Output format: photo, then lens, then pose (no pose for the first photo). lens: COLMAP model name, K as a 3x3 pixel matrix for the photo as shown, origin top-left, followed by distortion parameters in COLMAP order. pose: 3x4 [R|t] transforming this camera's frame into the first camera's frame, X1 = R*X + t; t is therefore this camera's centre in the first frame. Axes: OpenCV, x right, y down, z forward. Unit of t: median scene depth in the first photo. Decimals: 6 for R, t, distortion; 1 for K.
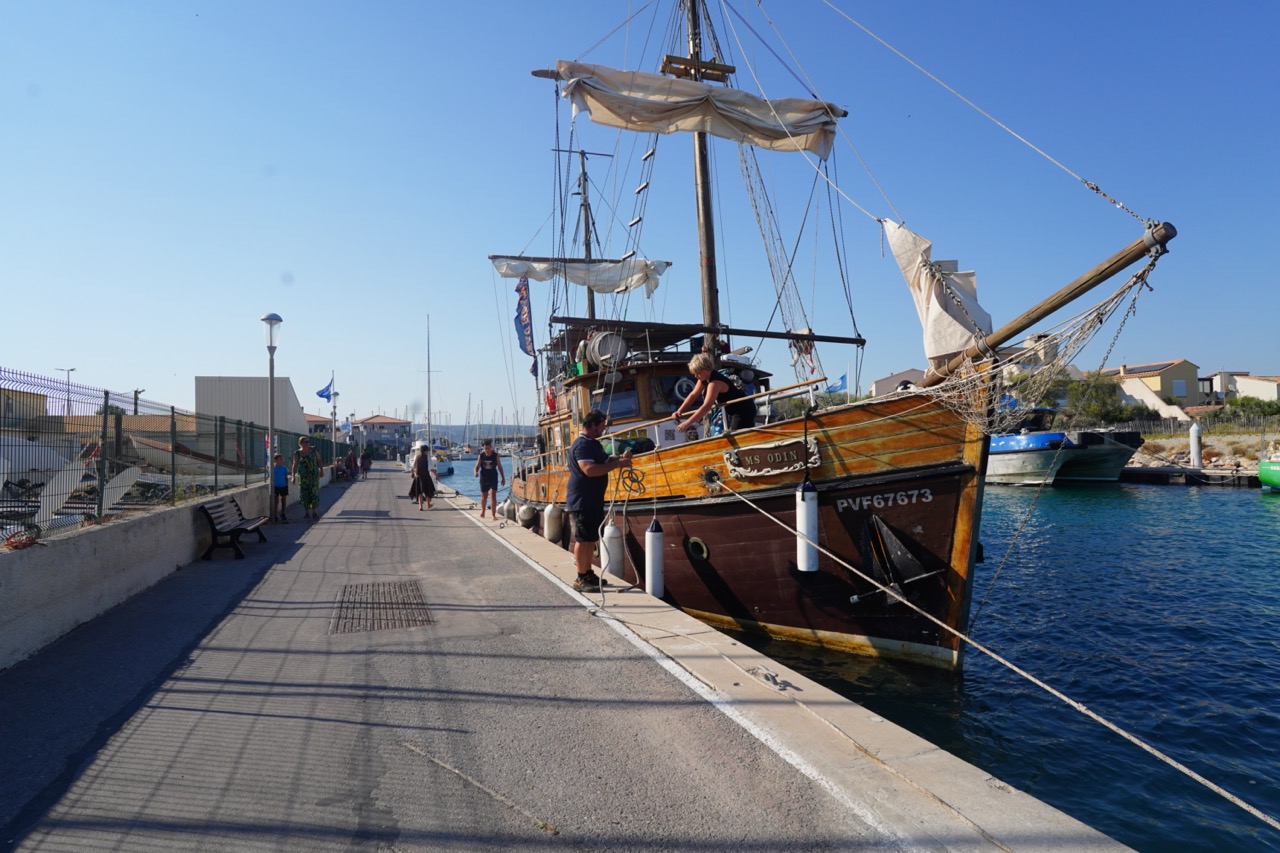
lens RADIAL K [[710.5, 0, 640.7], [0, 710.5, 433.2], [0, 0, 1]] dist [-0.030906, 0.015890]
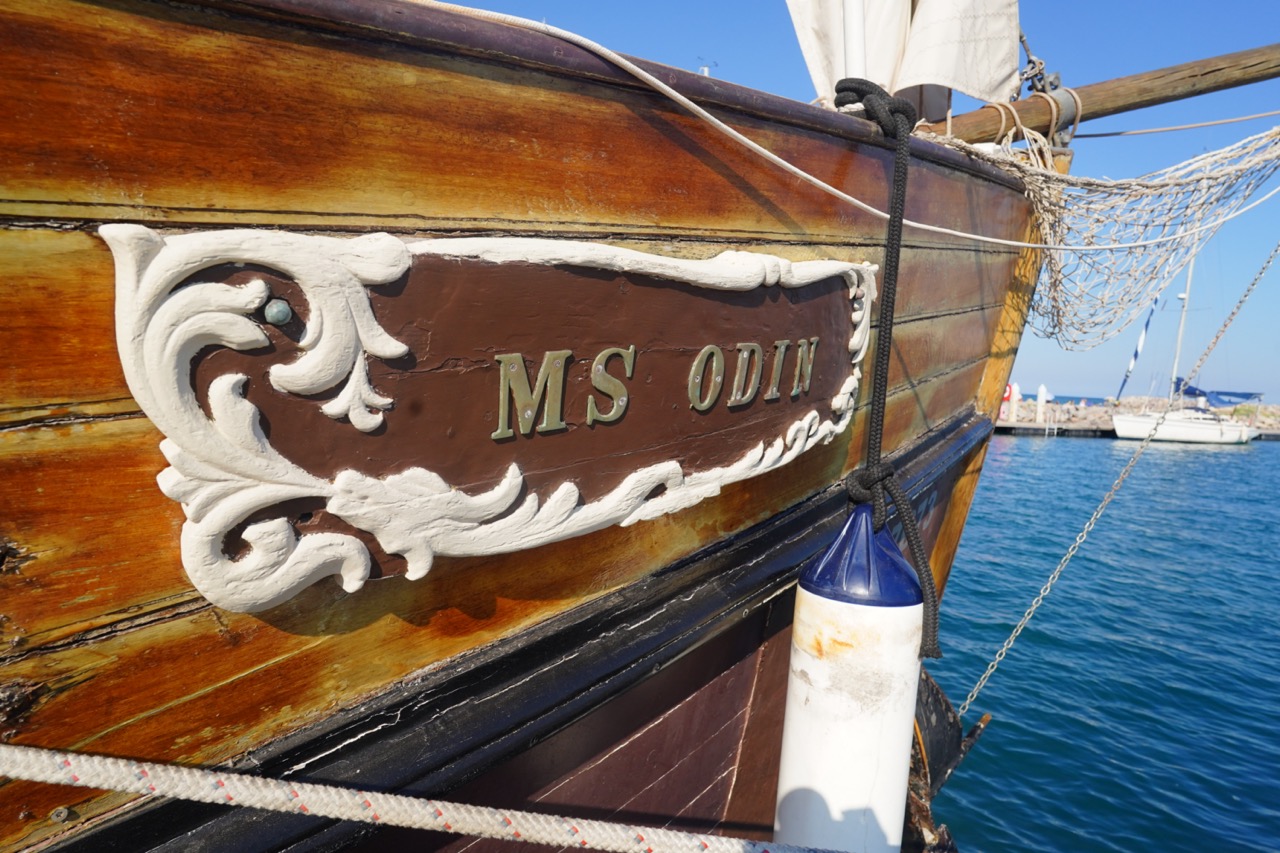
lens RADIAL K [[710.5, 0, 631.6], [0, 710.5, 424.4], [0, 0, 1]] dist [-0.030906, 0.015890]
pose [[0.099015, -0.041636, 0.994215, 0.056952], [-0.066350, 0.996625, 0.048345, 0.034367], [-0.992871, -0.070753, 0.095918, 0.902705]]
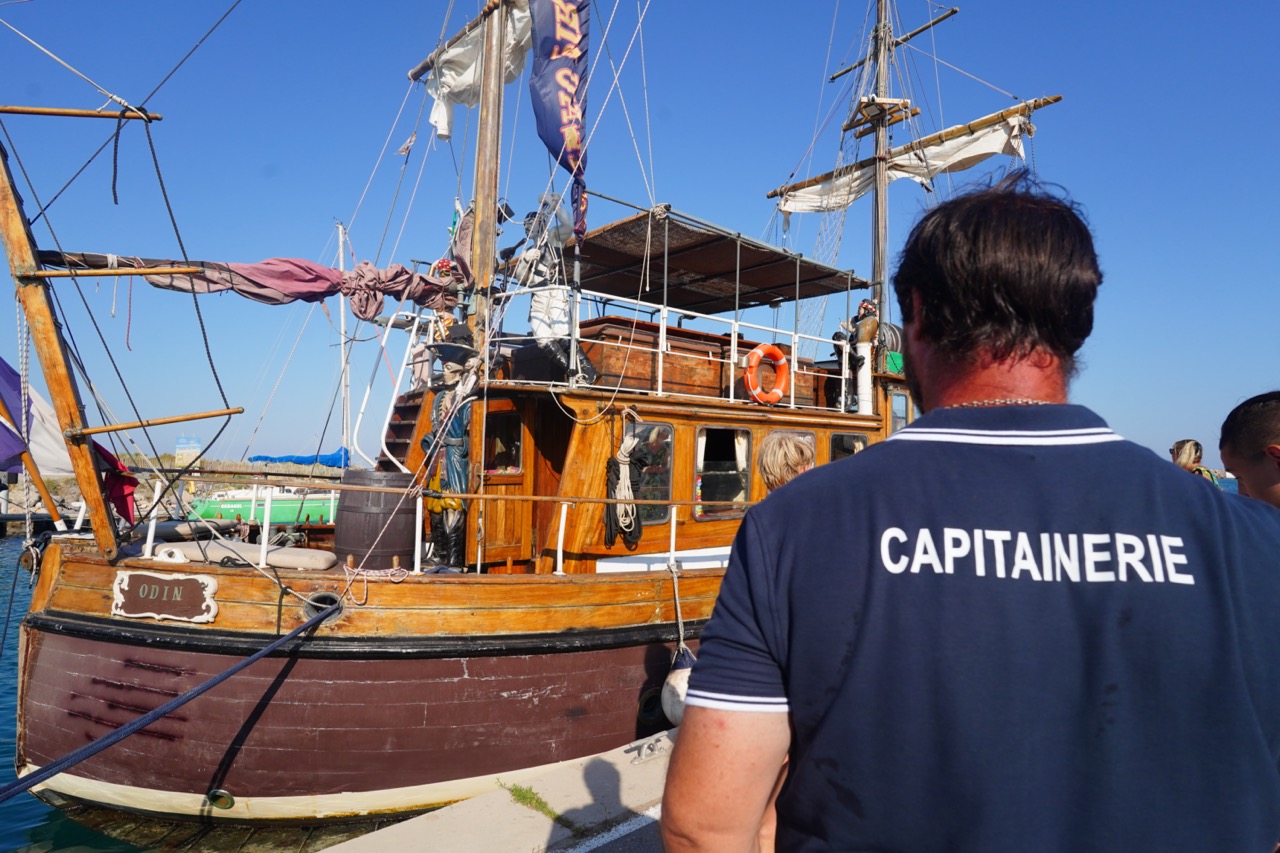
lens RADIAL K [[710.5, 0, 635.4], [0, 710.5, 440.5], [0, 0, 1]] dist [-0.030906, 0.015890]
pose [[-0.421094, 0.056522, 0.905254, -1.011790], [-0.010268, 0.997695, -0.067070, 0.055808], [-0.906959, -0.037538, -0.419543, 2.573264]]
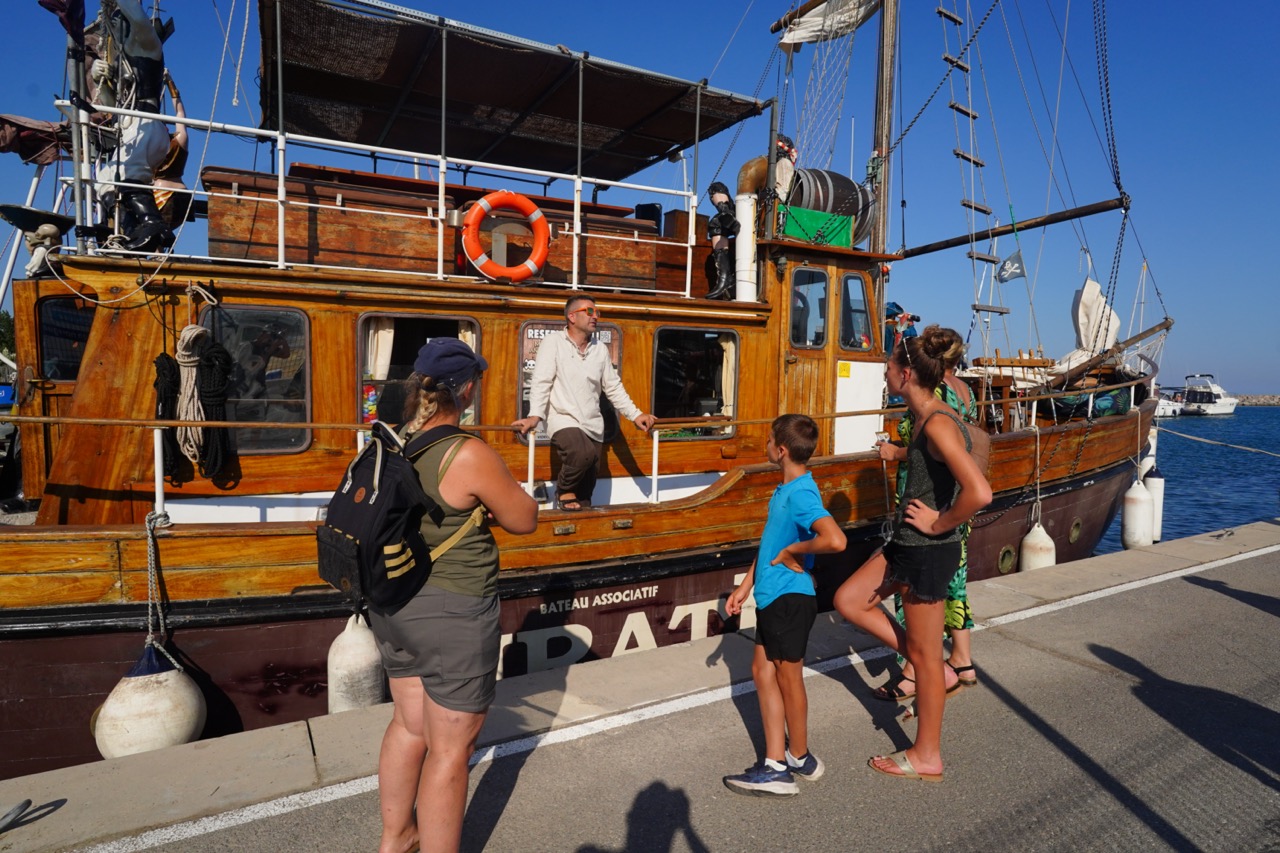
lens RADIAL K [[710.5, 0, 642.2], [0, 710.5, 435.0], [0, 0, 1]] dist [-0.030906, 0.015890]
pose [[-0.192029, -0.043614, 0.980420, -0.894493], [-0.023129, 0.998936, 0.039908, 0.052514], [-0.981117, -0.015013, -0.192833, 2.038392]]
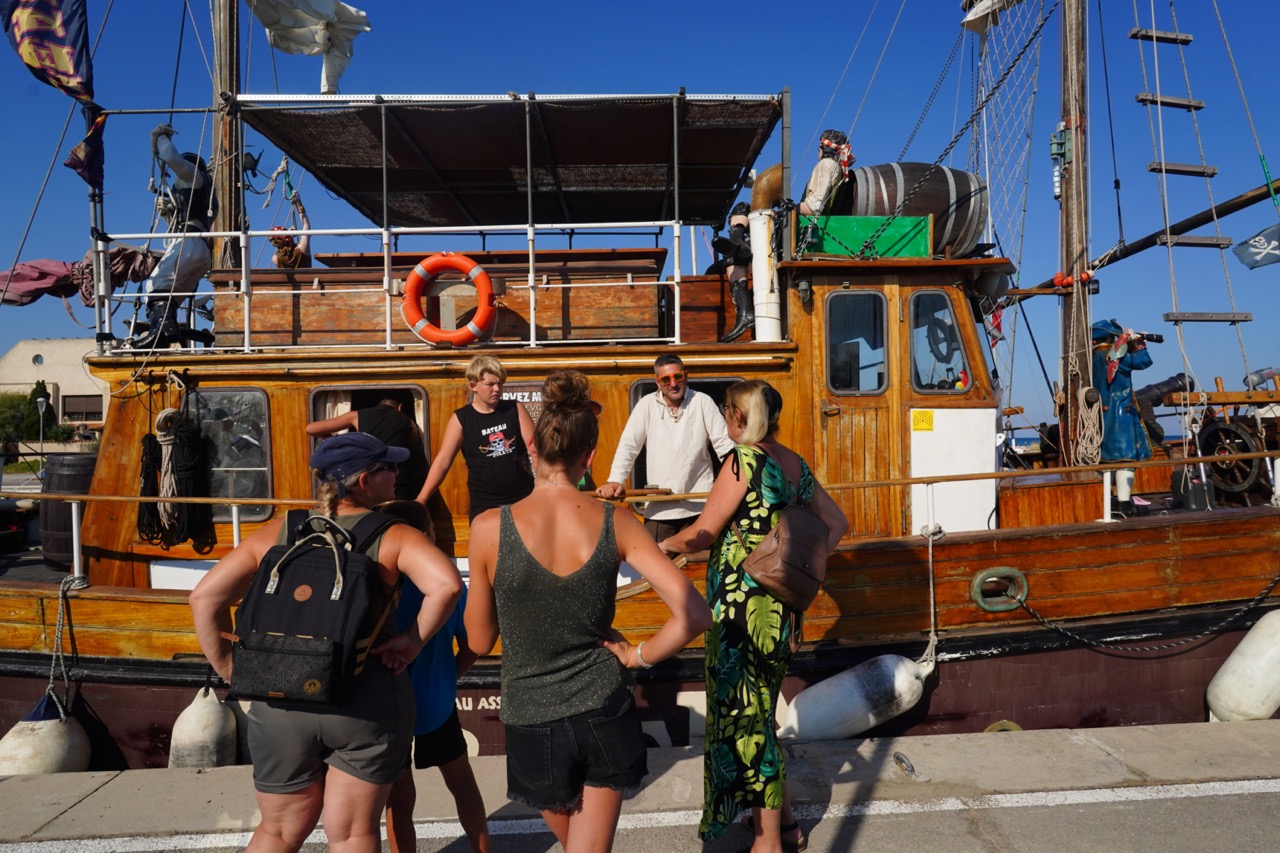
lens RADIAL K [[710.5, 0, 642.8], [0, 710.5, 436.2], [0, 0, 1]] dist [-0.030906, 0.015890]
pose [[0.277212, 0.023980, 0.960509, -0.779262], [-0.007955, 0.999712, -0.022663, 0.033612], [-0.960776, -0.001358, 0.277323, 1.717548]]
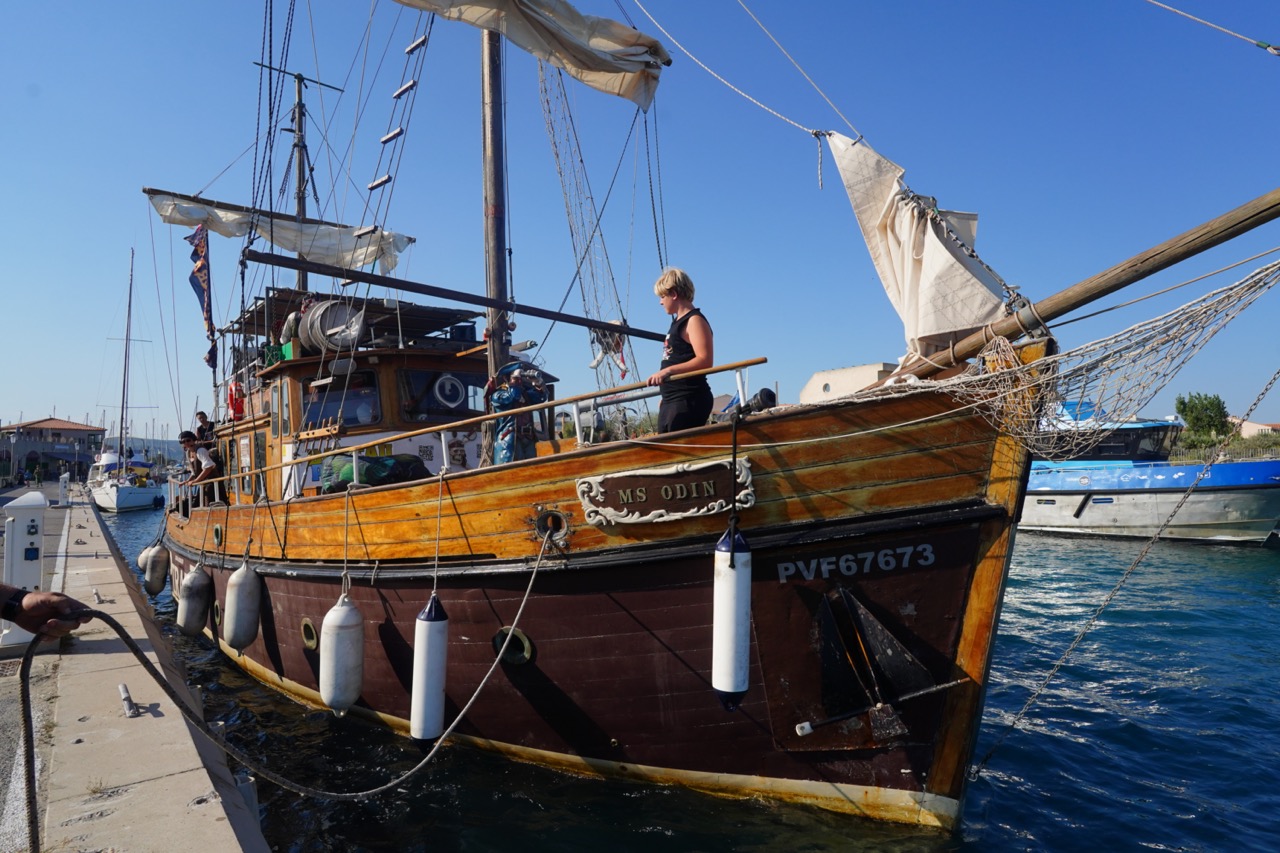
lens RADIAL K [[710.5, 0, 642.5], [0, 710.5, 429.6], [0, 0, 1]] dist [-0.030906, 0.015890]
pose [[0.919973, 0.036976, 0.390234, -0.057591], [-0.021375, 0.998792, -0.044248, 0.008928], [-0.391398, 0.032366, 0.919652, 0.425904]]
